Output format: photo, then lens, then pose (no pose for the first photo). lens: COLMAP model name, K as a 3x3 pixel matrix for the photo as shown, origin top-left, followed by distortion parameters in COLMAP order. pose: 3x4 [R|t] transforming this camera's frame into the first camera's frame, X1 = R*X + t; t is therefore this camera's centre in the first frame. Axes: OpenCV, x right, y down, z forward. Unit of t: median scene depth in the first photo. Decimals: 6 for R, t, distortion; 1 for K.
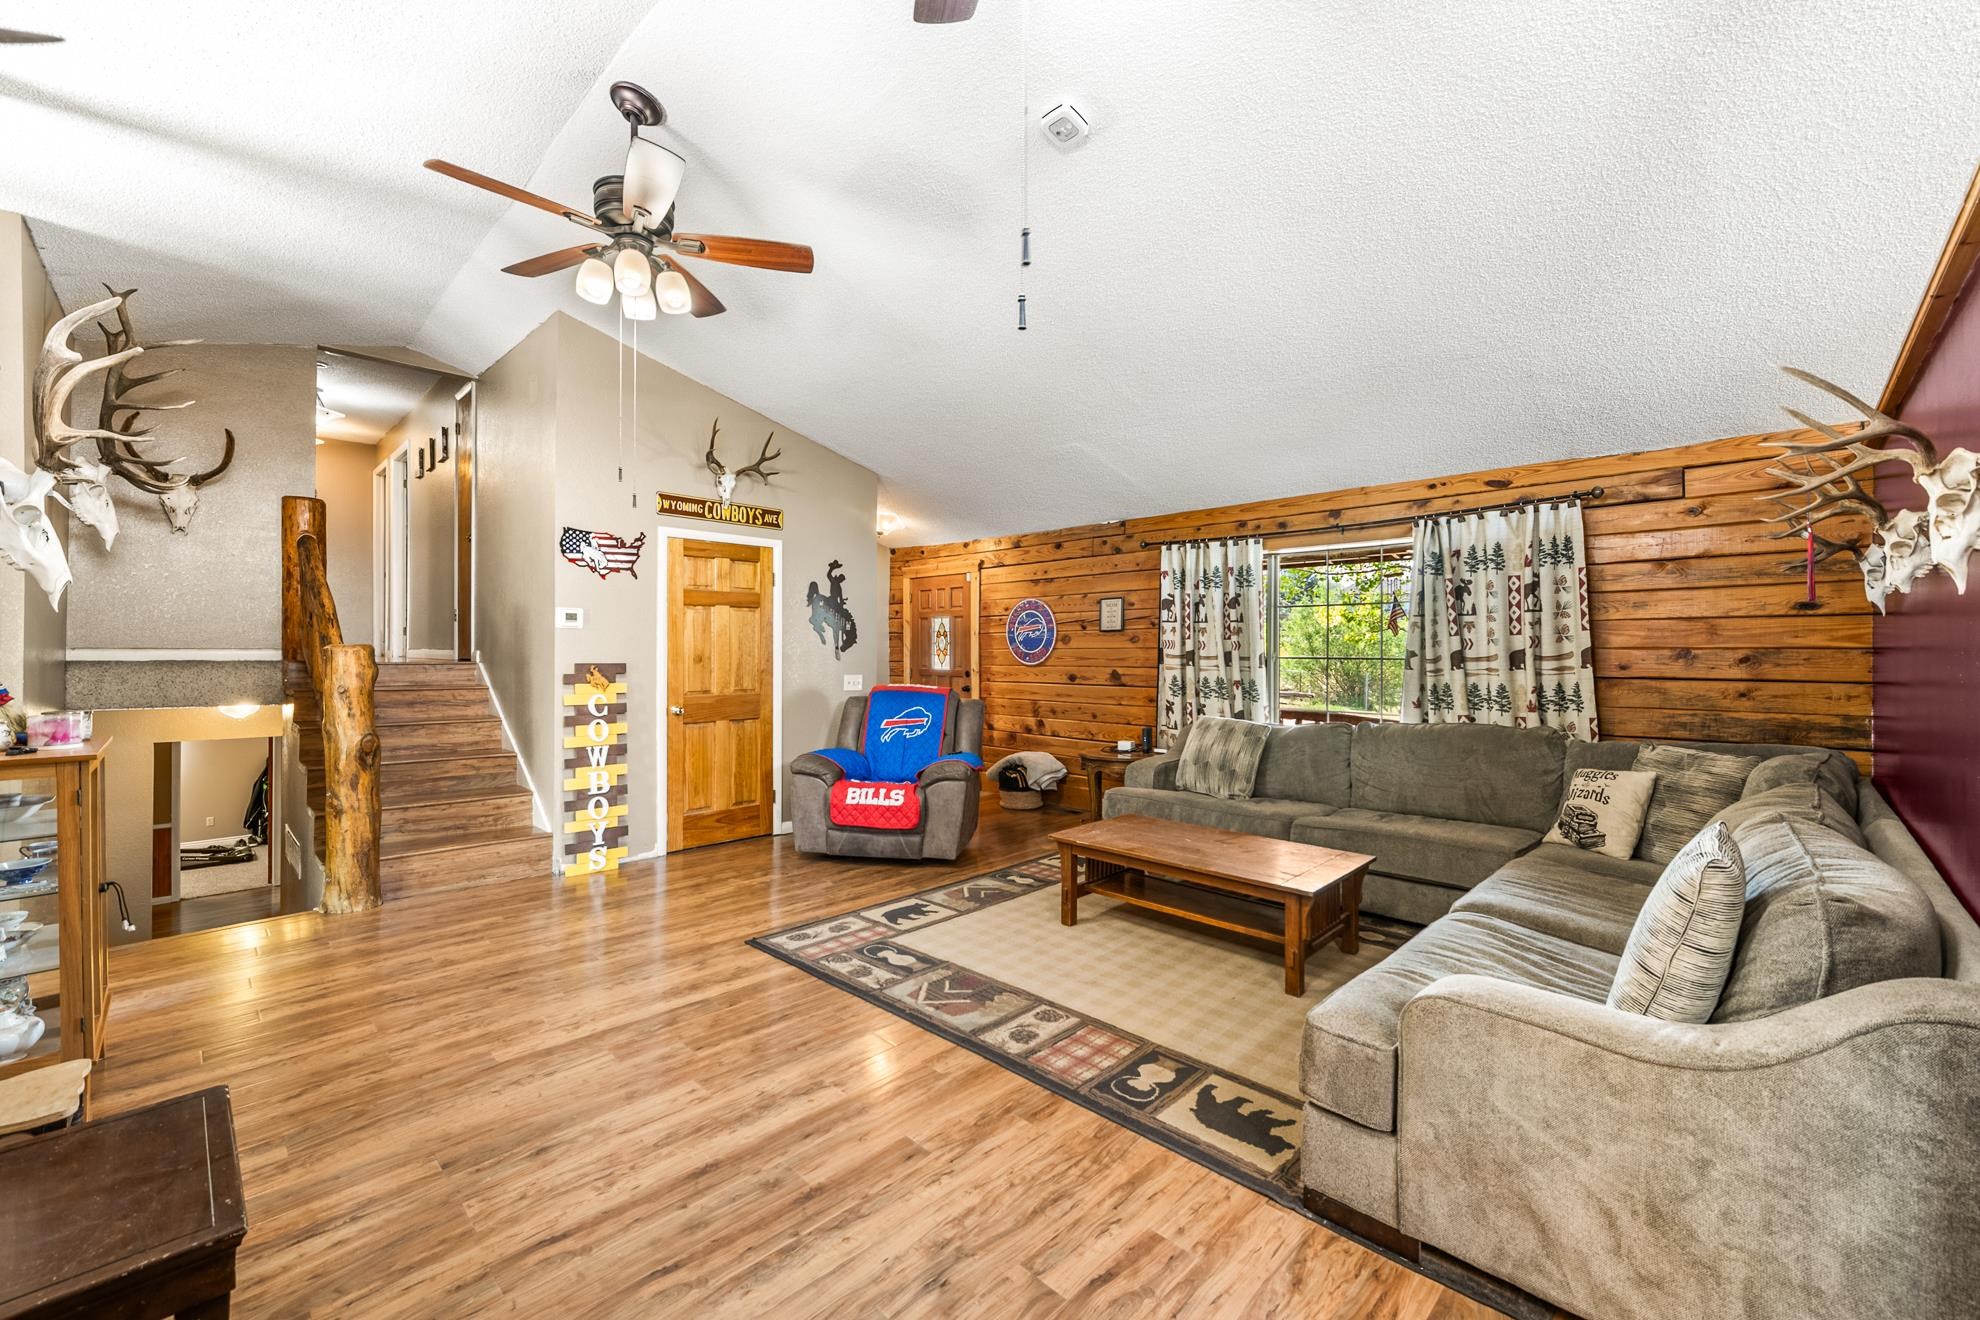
lens RADIAL K [[798.5, 0, 983.5], [0, 798.5, 649.5], [0, 0, 1]] dist [0.003221, -0.002608]
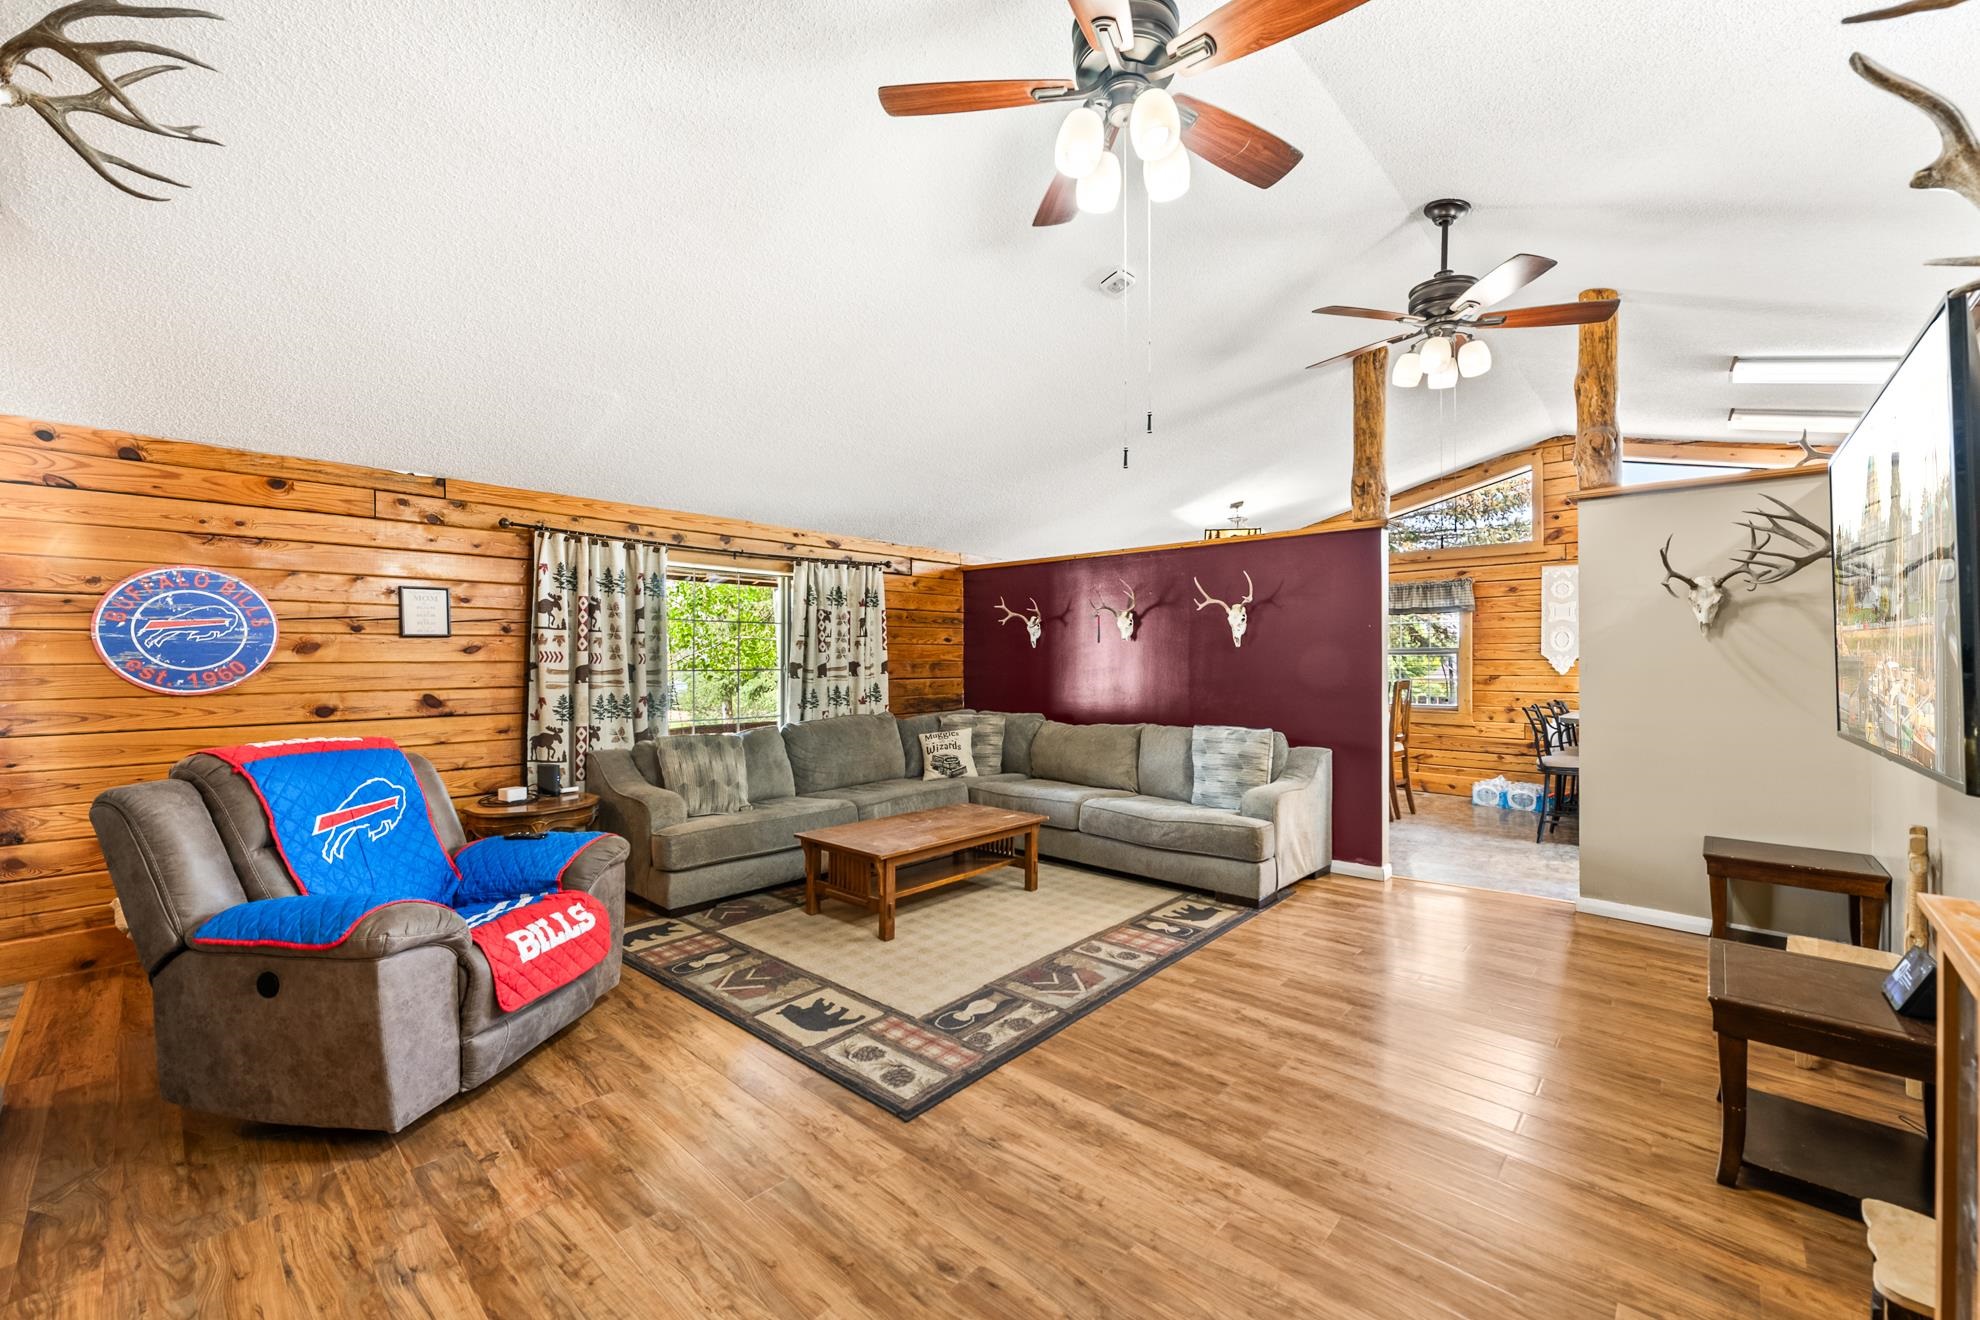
lens RADIAL K [[798.5, 0, 998.1], [0, 798.5, 661.4], [0, 0, 1]] dist [0.003221, -0.002608]
pose [[-0.051579, -0.001150, 0.998668, -0.896779], [0.001453, 0.999998, 0.001226, -0.003909], [-0.998668, 0.001515, -0.051577, 0.913114]]
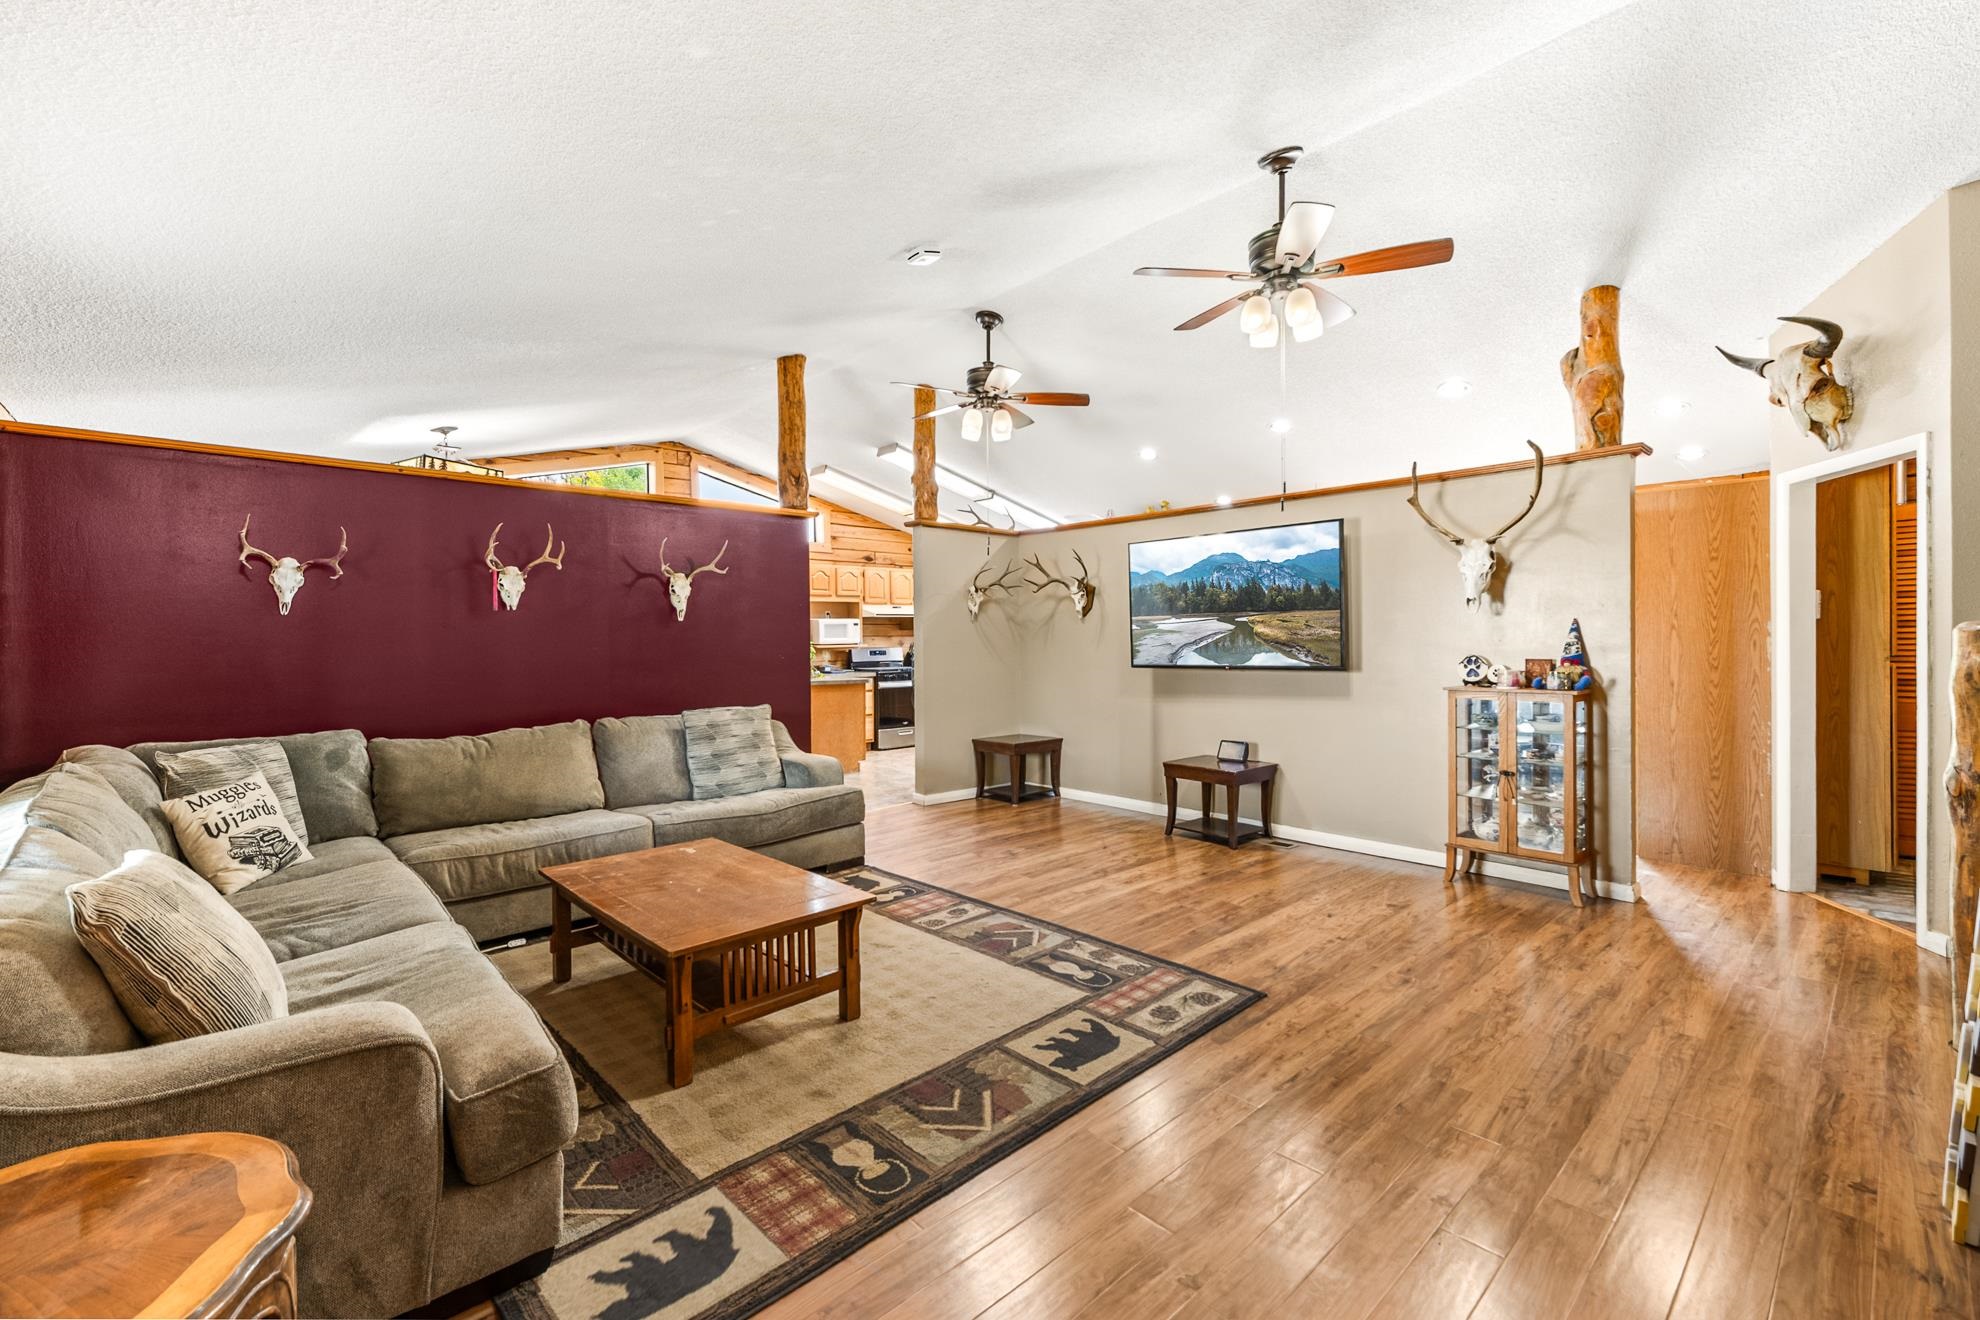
lens RADIAL K [[840.7, 0, 1040.1], [0, 840.7, 629.0], [0, 0, 1]] dist [0.005257, -0.000060]
pose [[-0.999966, 0.006126, -0.005543, -0.062777], [0.006168, 0.999952, -0.007630, -0.000180], [0.005496, -0.007664, -0.999956, 1.765861]]
